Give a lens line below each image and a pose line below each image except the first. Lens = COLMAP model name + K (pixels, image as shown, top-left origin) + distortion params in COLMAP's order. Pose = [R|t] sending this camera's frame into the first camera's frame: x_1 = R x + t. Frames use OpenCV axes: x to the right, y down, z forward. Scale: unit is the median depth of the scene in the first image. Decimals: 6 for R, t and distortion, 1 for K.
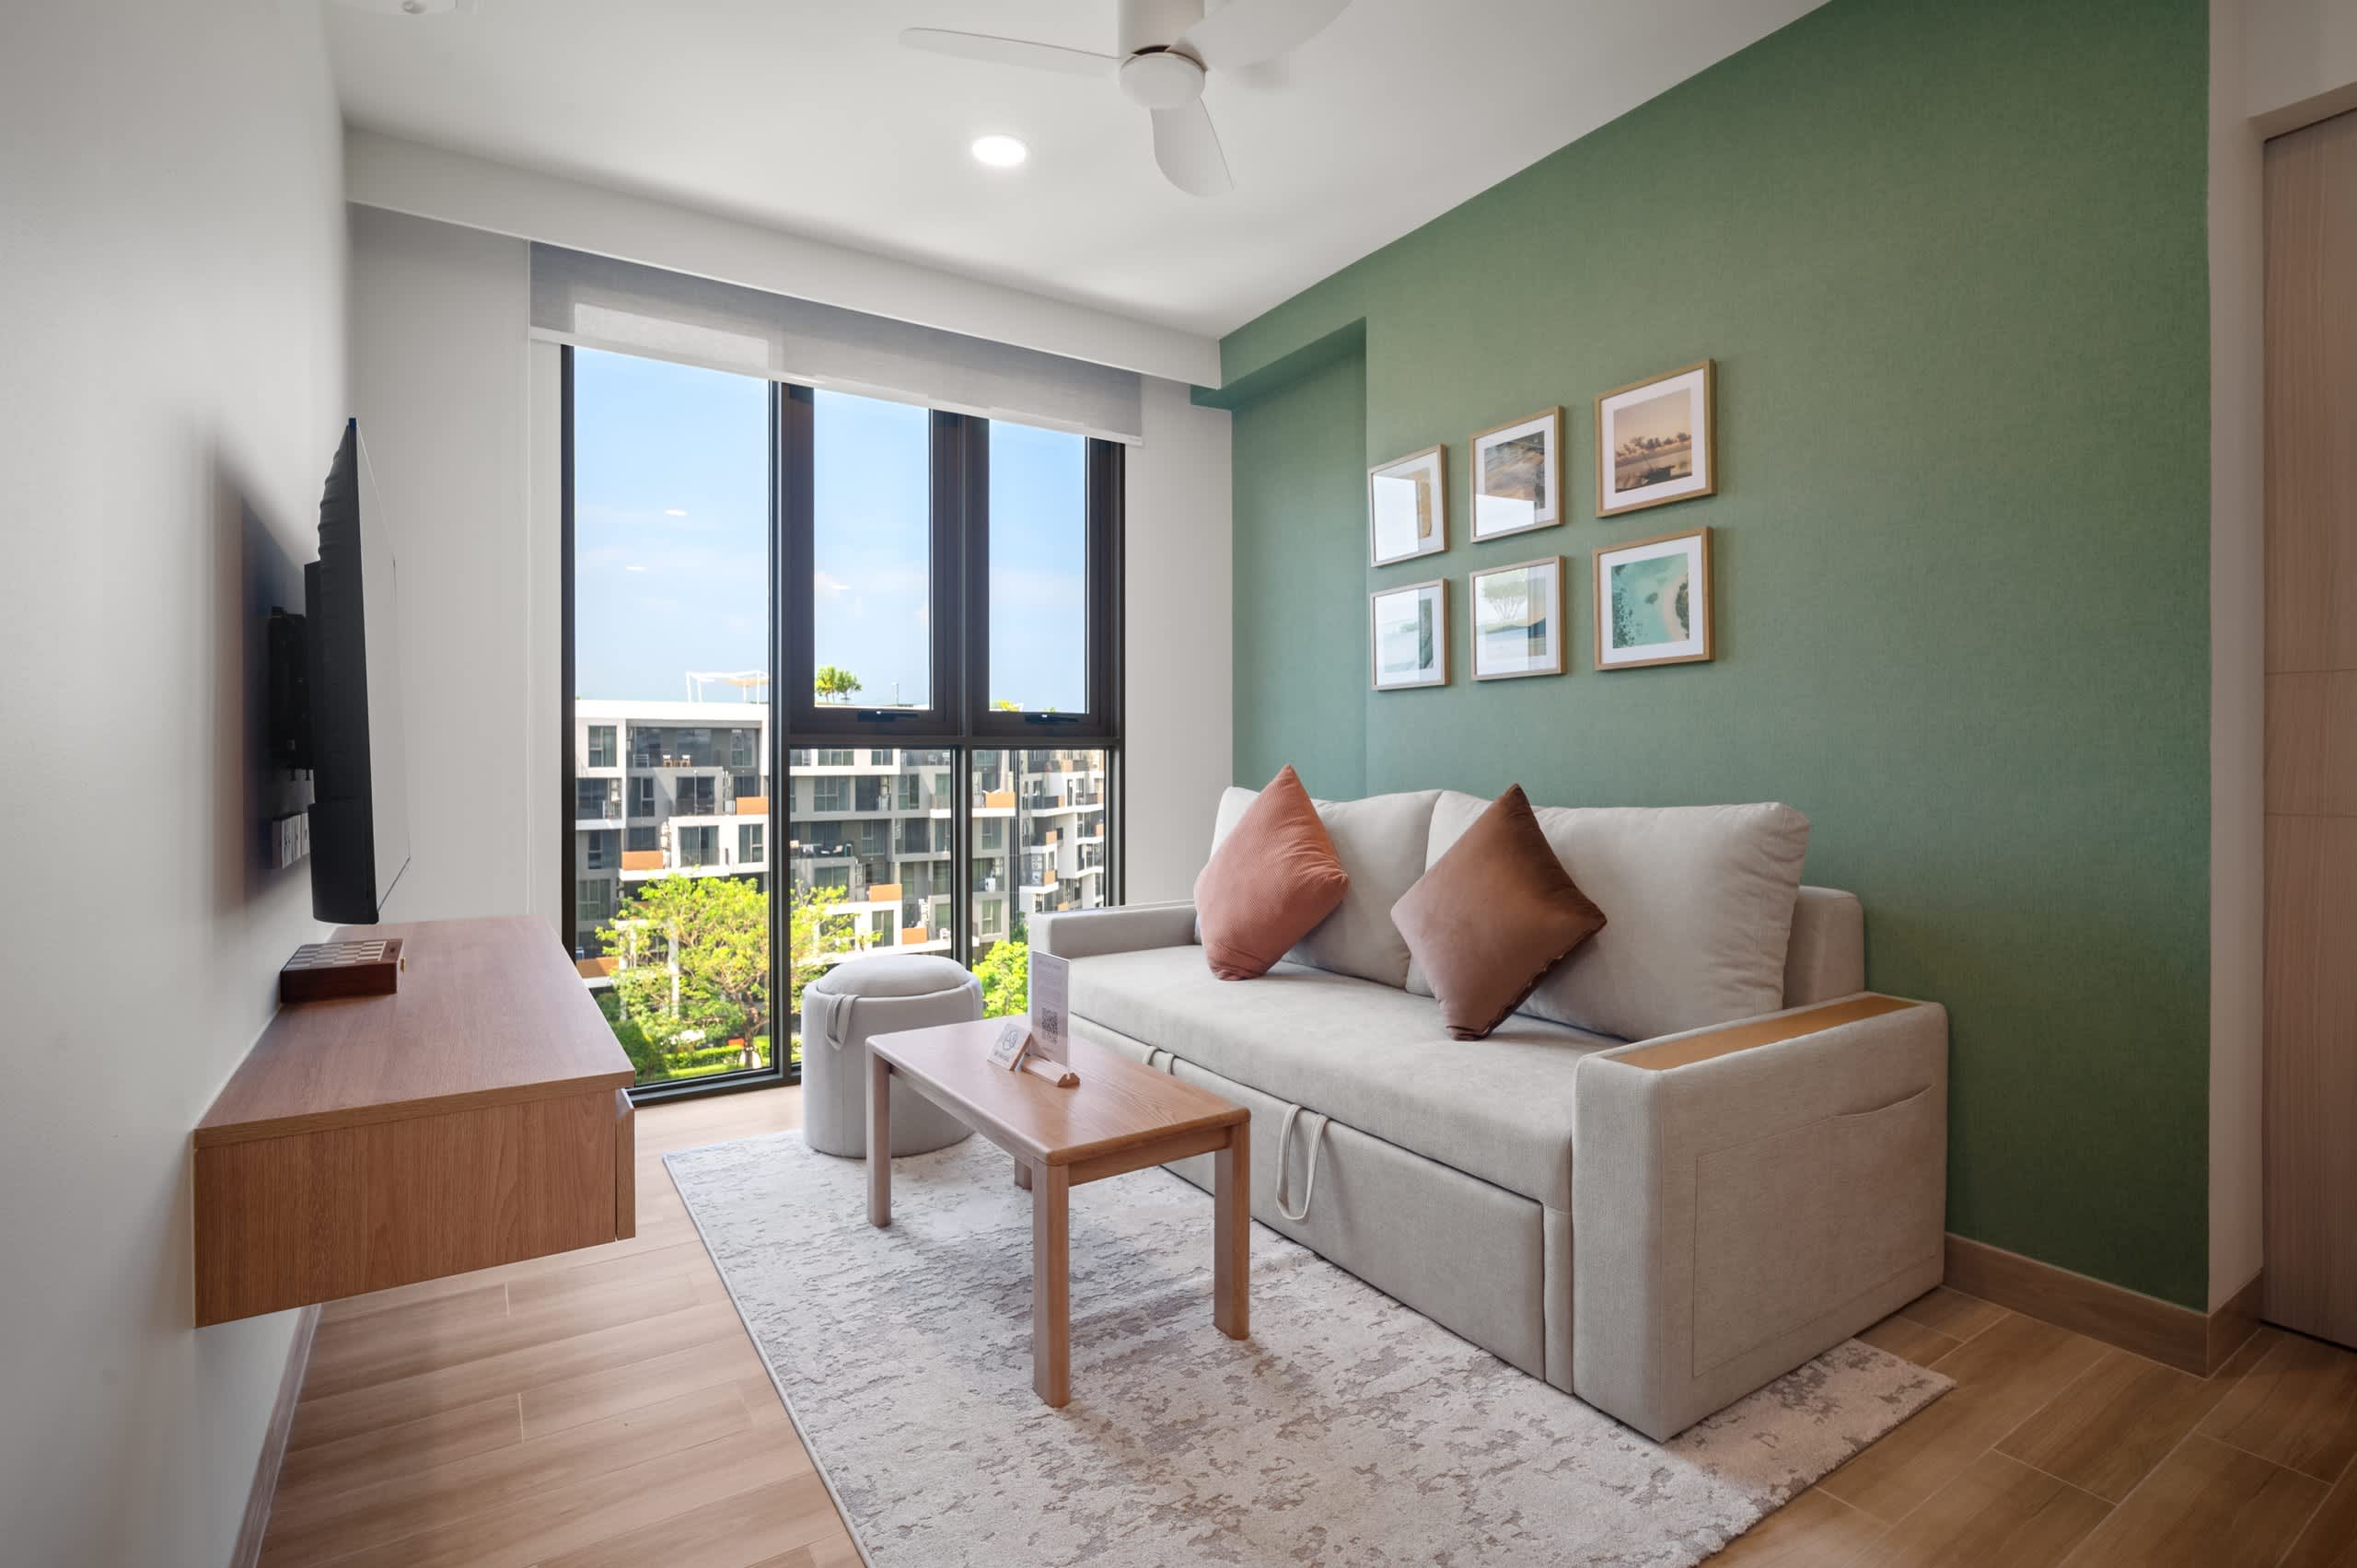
lens RADIAL K [[1106.4, 0, 1177.9], [0, 1106.4, 770.2], [0, 0, 1]] dist [-0.012709, 0.001041]
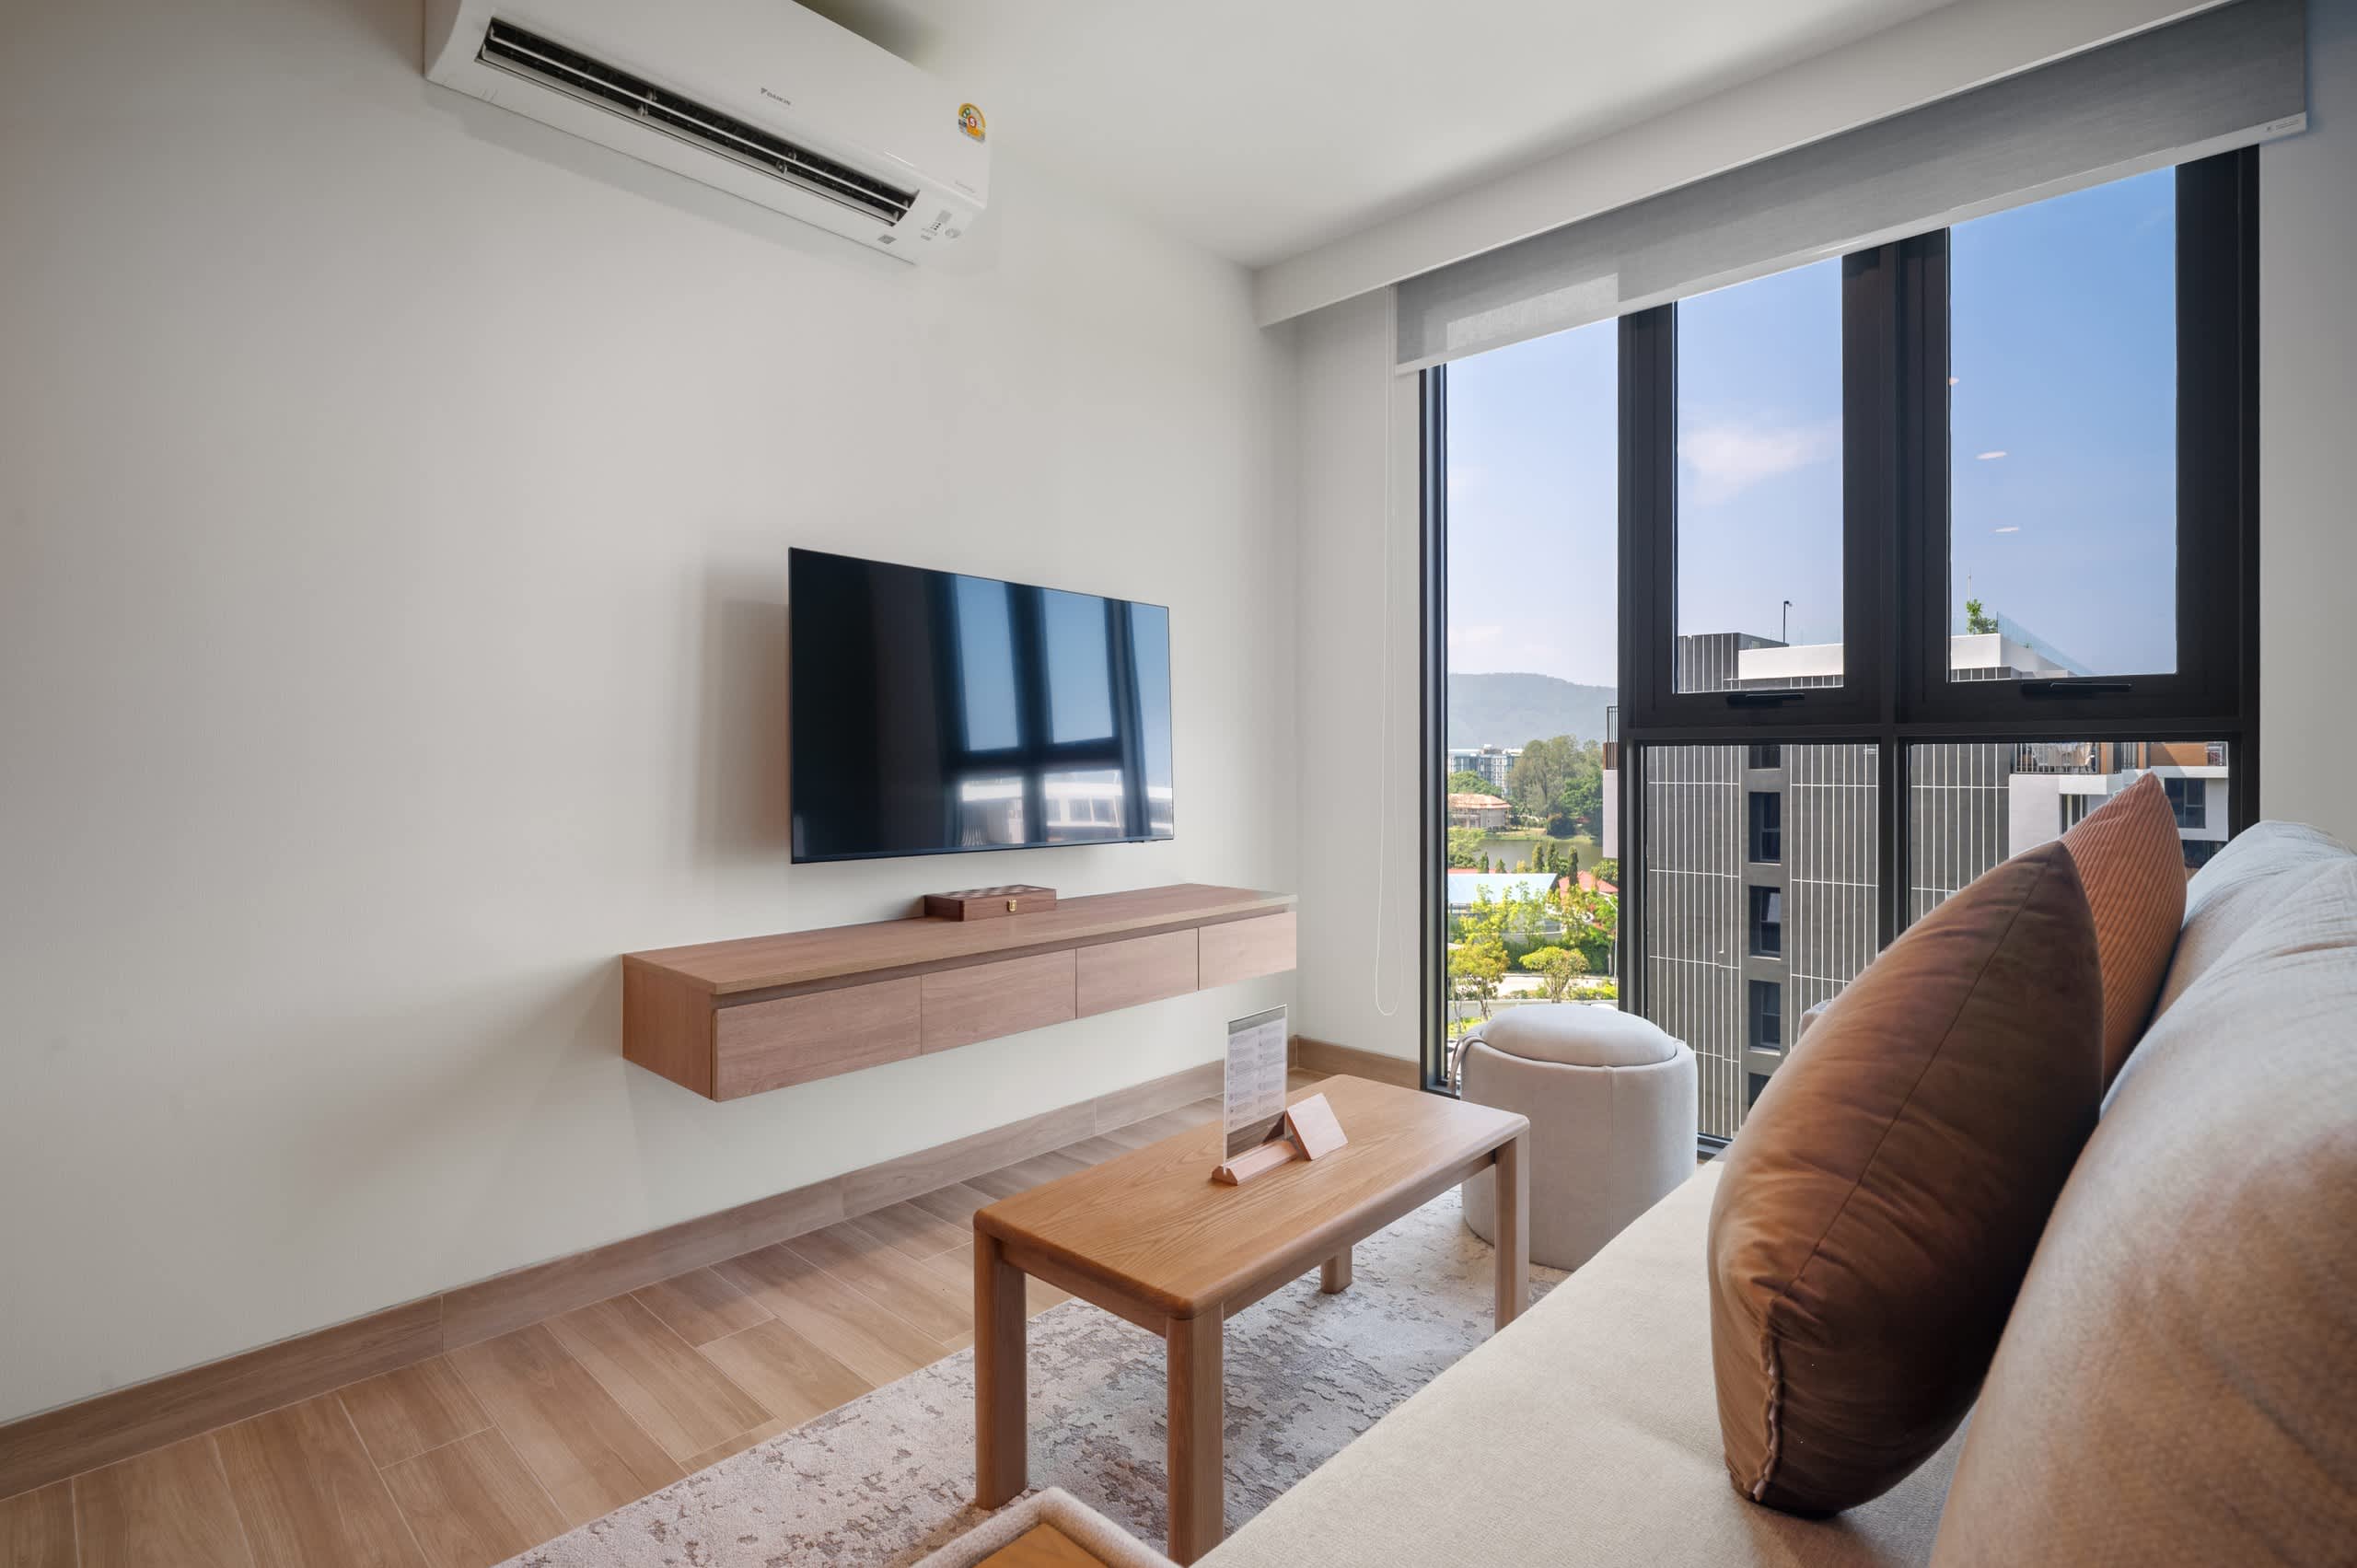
lens RADIAL K [[1106.4, 0, 1184.0], [0, 1106.4, 769.5], [0, 0, 1]] dist [-0.012709, 0.001041]
pose [[0.244590, 0.013701, -0.969530, 0.528368], [-0.007486, 0.999897, 0.012241, -0.012015], [0.969598, 0.004264, 0.244667, 0.645083]]
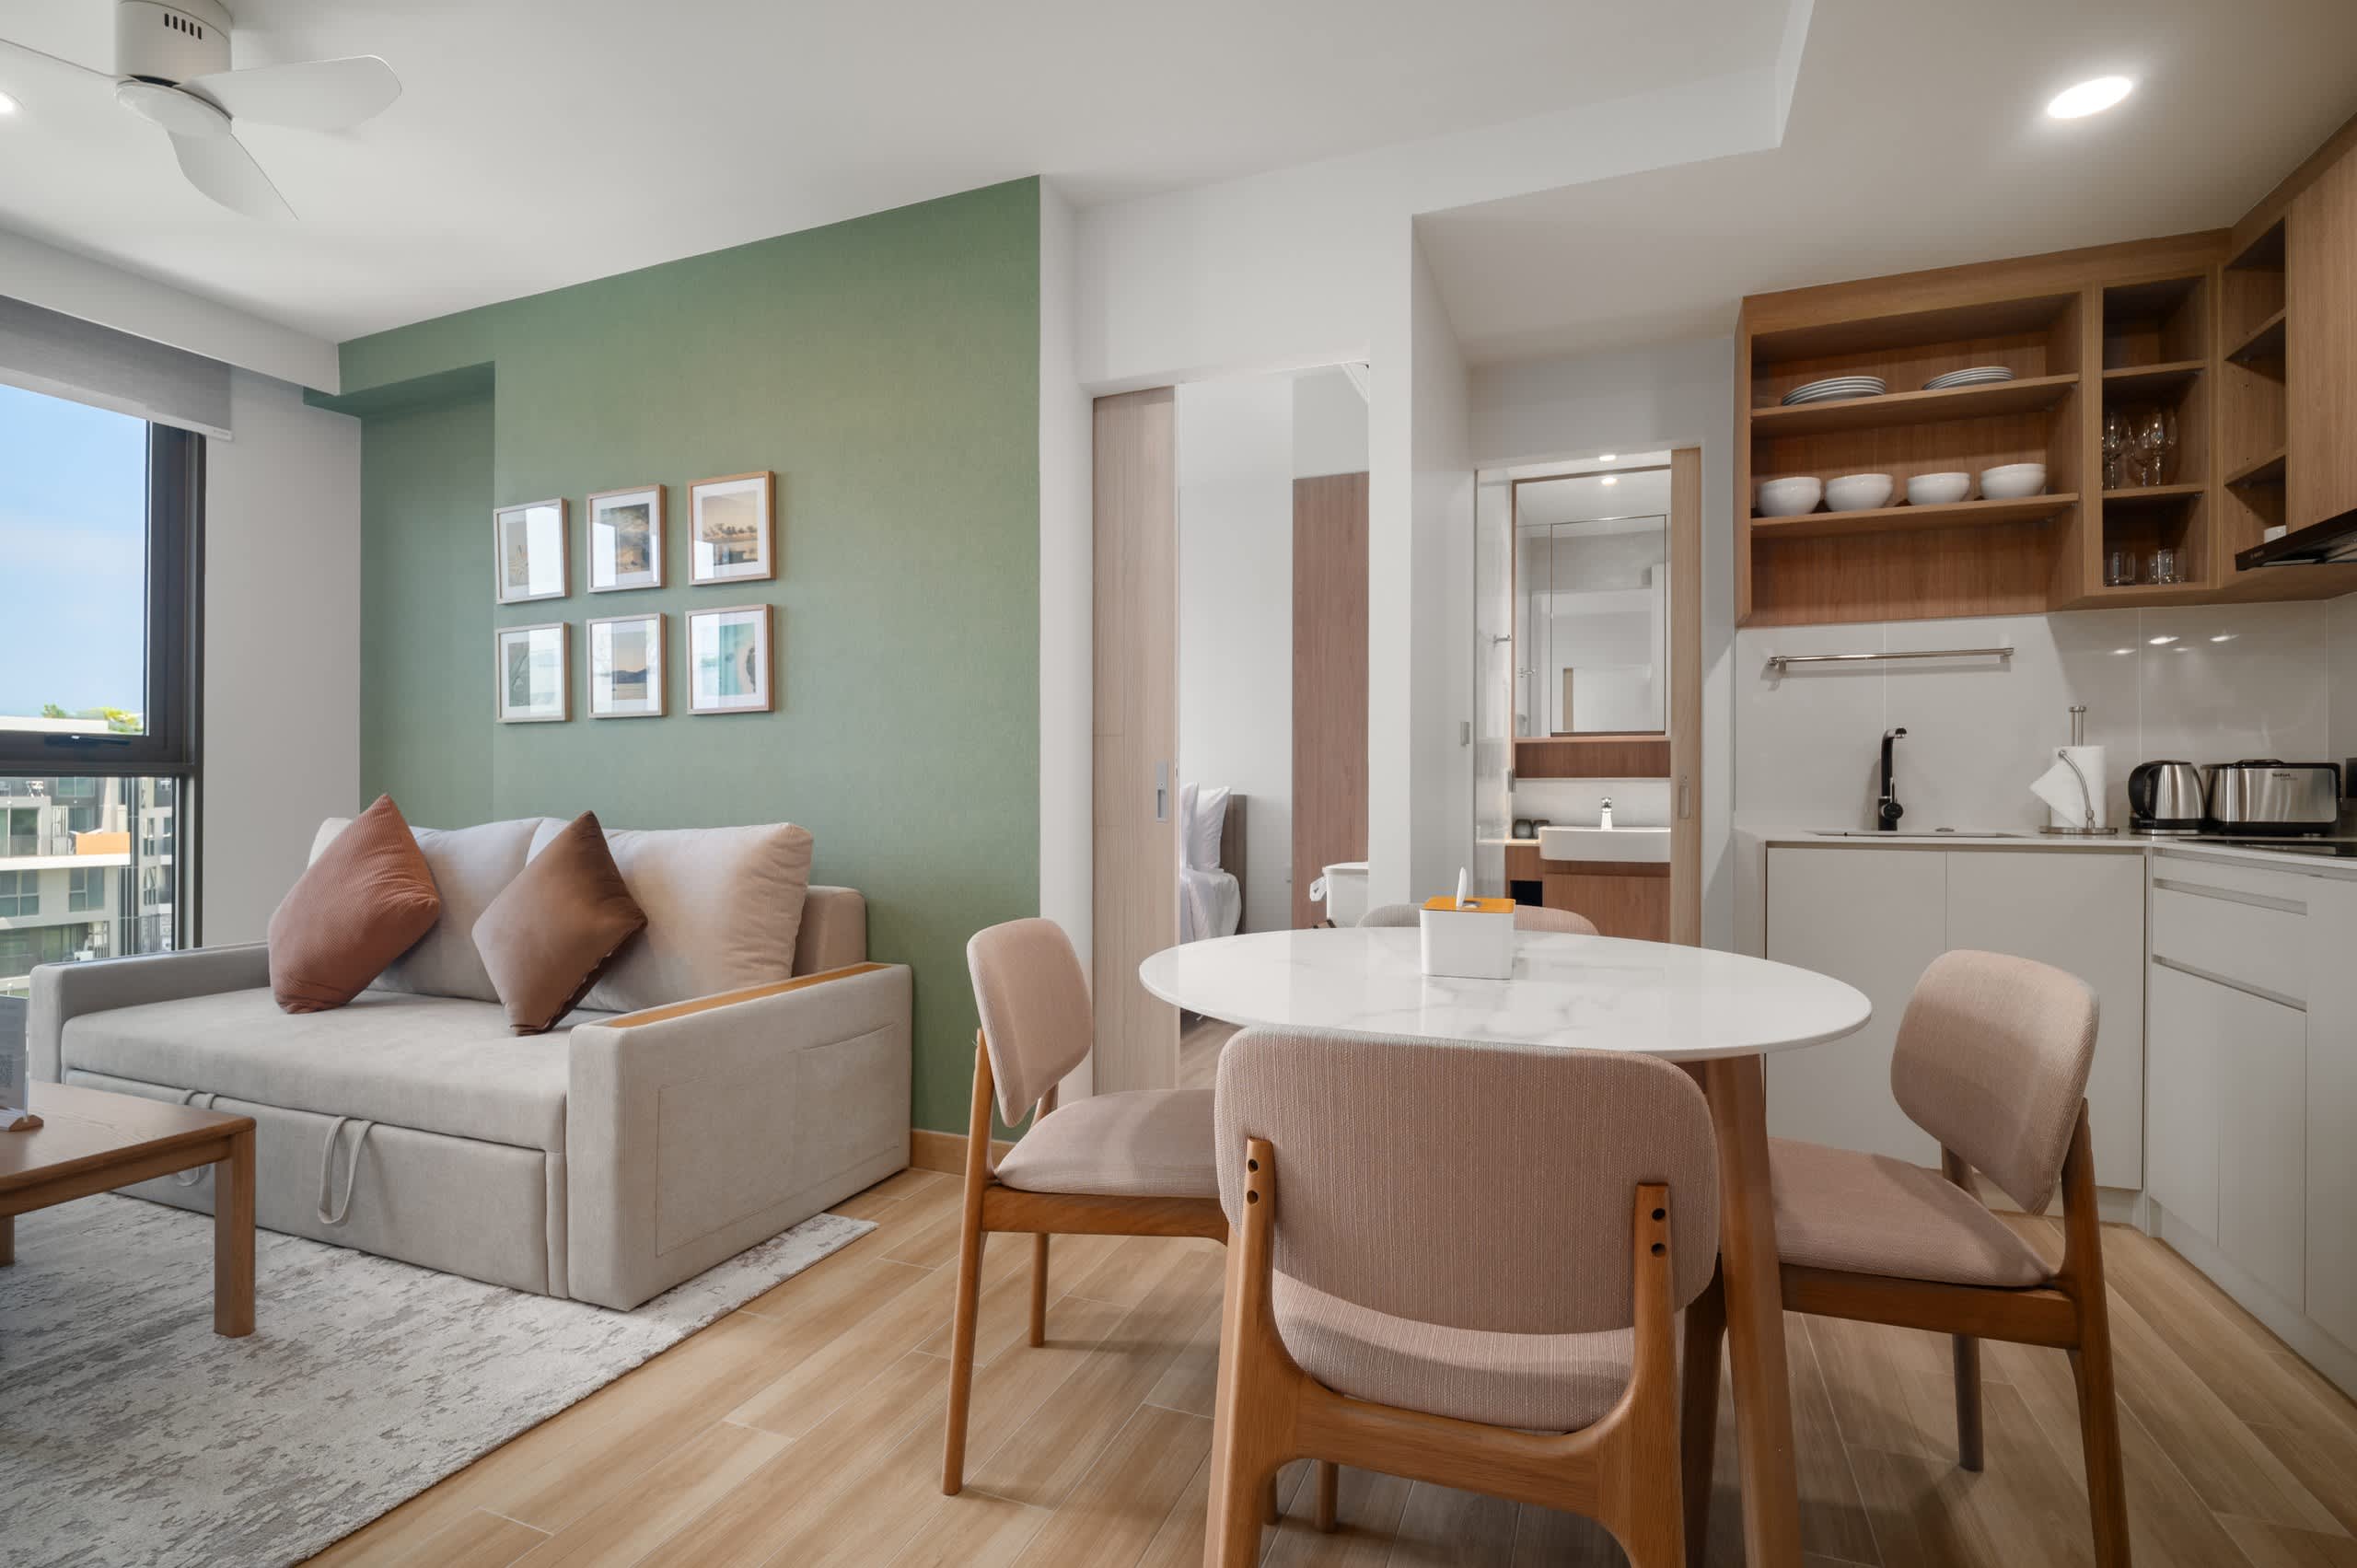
lens RADIAL K [[1106.4, 0, 1187.9], [0, 1106.4, 788.9], [0, 0, 1]] dist [-0.012709, 0.001041]
pose [[0.815157, 0.002597, 0.579234, 0.139328], [0.003537, 0.999949, -0.009461, 0.002631], [-0.579229, 0.009761, 0.815106, -0.287489]]
